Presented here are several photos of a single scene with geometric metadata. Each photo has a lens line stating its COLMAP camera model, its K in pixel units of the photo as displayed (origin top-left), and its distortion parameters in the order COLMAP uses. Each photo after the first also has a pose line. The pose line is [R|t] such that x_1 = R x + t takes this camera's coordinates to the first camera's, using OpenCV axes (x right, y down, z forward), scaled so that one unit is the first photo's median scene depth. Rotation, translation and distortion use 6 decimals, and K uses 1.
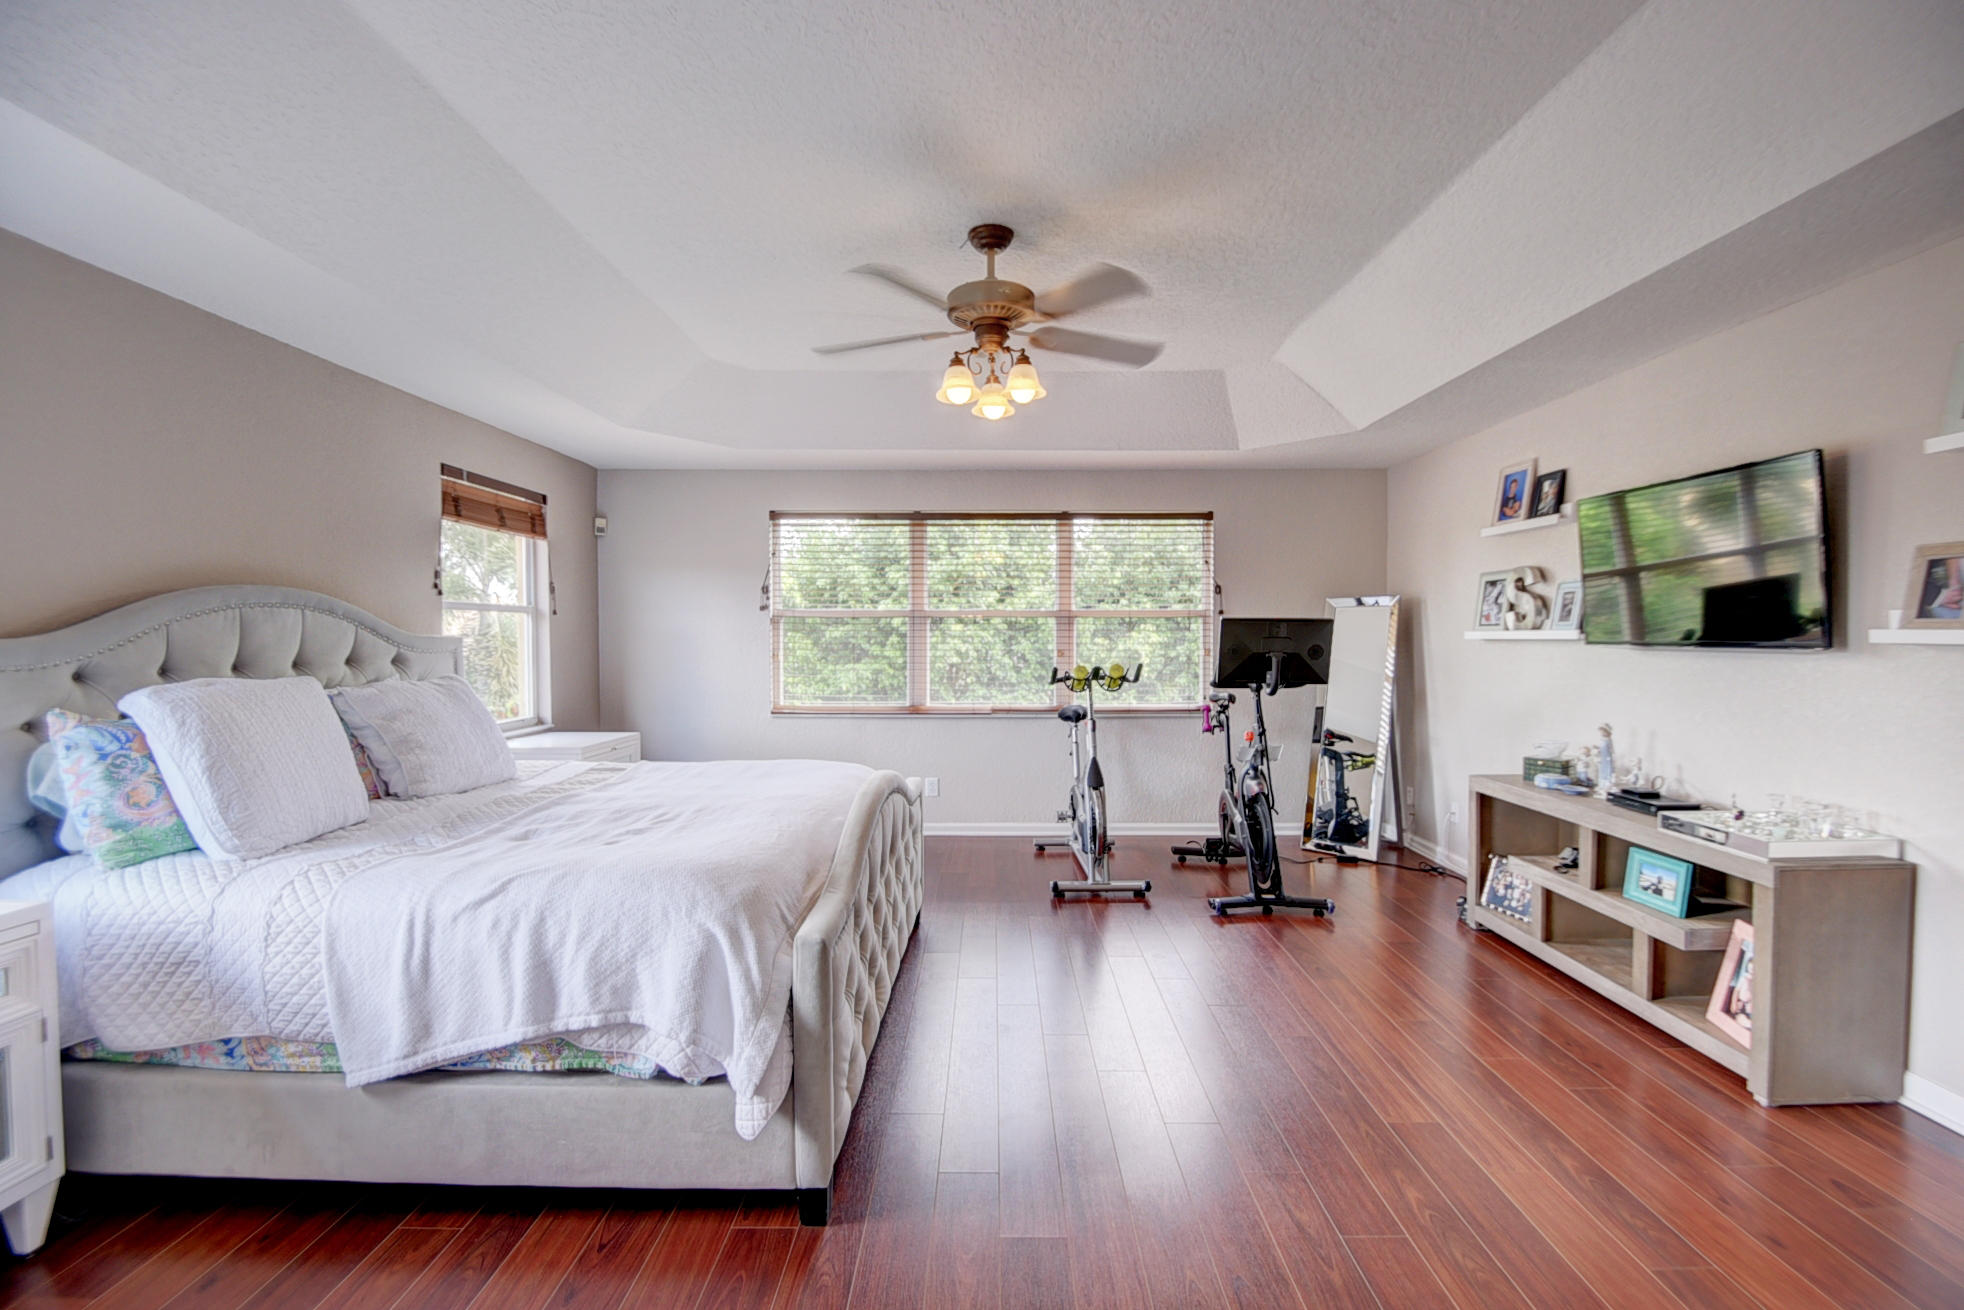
lens RADIAL K [[866.7, 0, 982.0], [0, 866.7, 655.0], [0, 0, 1]] dist [0.003063, -0.011527]
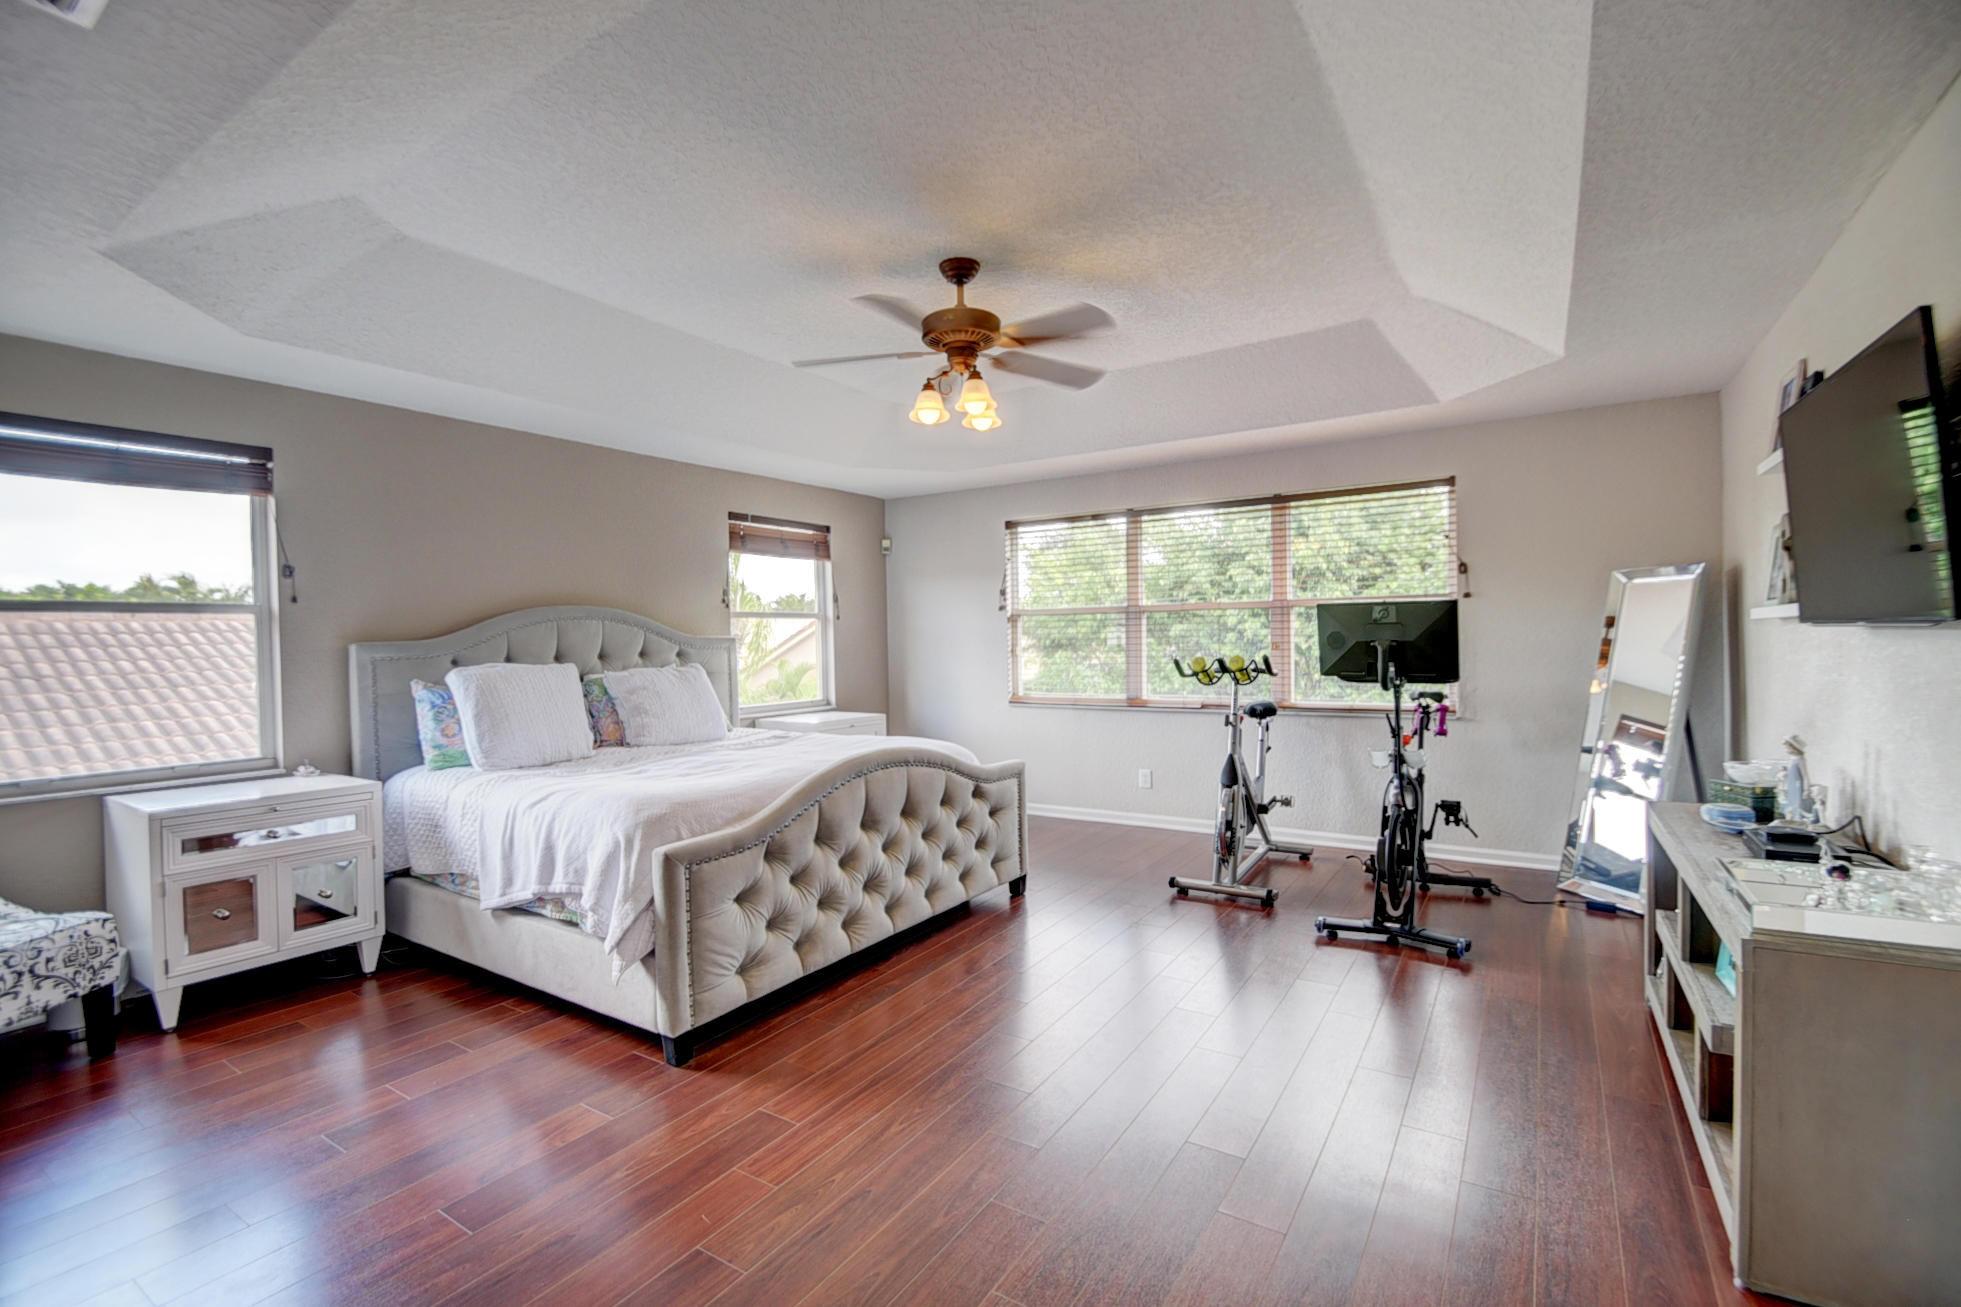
lens RADIAL K [[870.0, 0, 988.5], [0, 870.0, 654.8], [0, 0, 1]] dist [0.015526, -0.016753]
pose [[0.841260, -0.004418, -0.540612, 0.467143], [0.004625, 0.999989, -0.000974, 0.009506], [0.540610, -0.001681, 0.841271, 0.056747]]
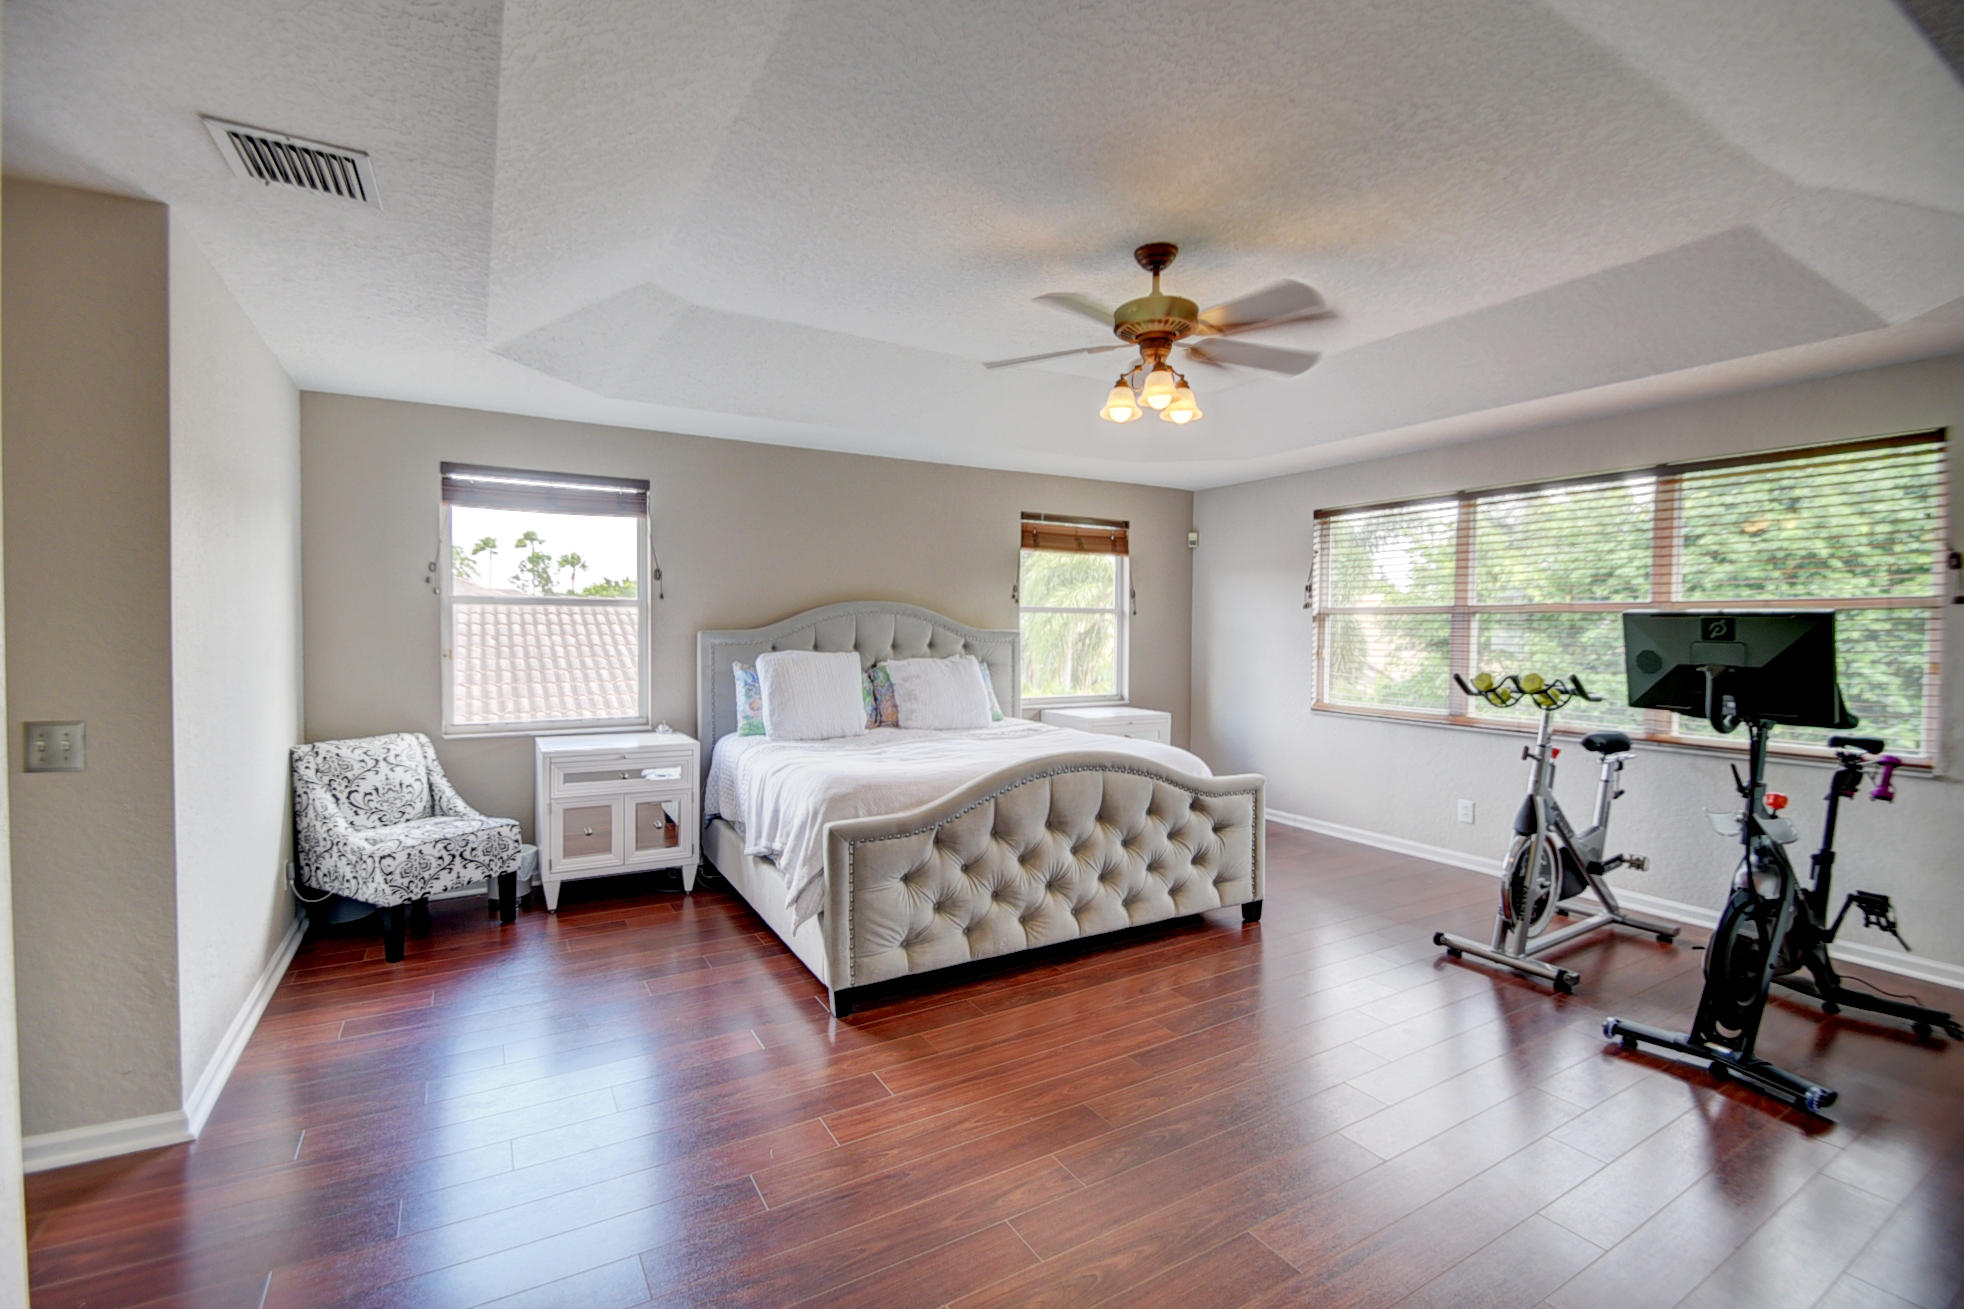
lens RADIAL K [[871.4, 0, 990.0], [0, 871.4, 655.8], [0, 0, 1]] dist [0.015526, -0.016753]
pose [[0.507970, 0.031453, -0.860800, 0.607877], [-0.027973, 0.999408, 0.020011, -0.007997], [0.860920, 0.013914, 0.508549, 0.211749]]
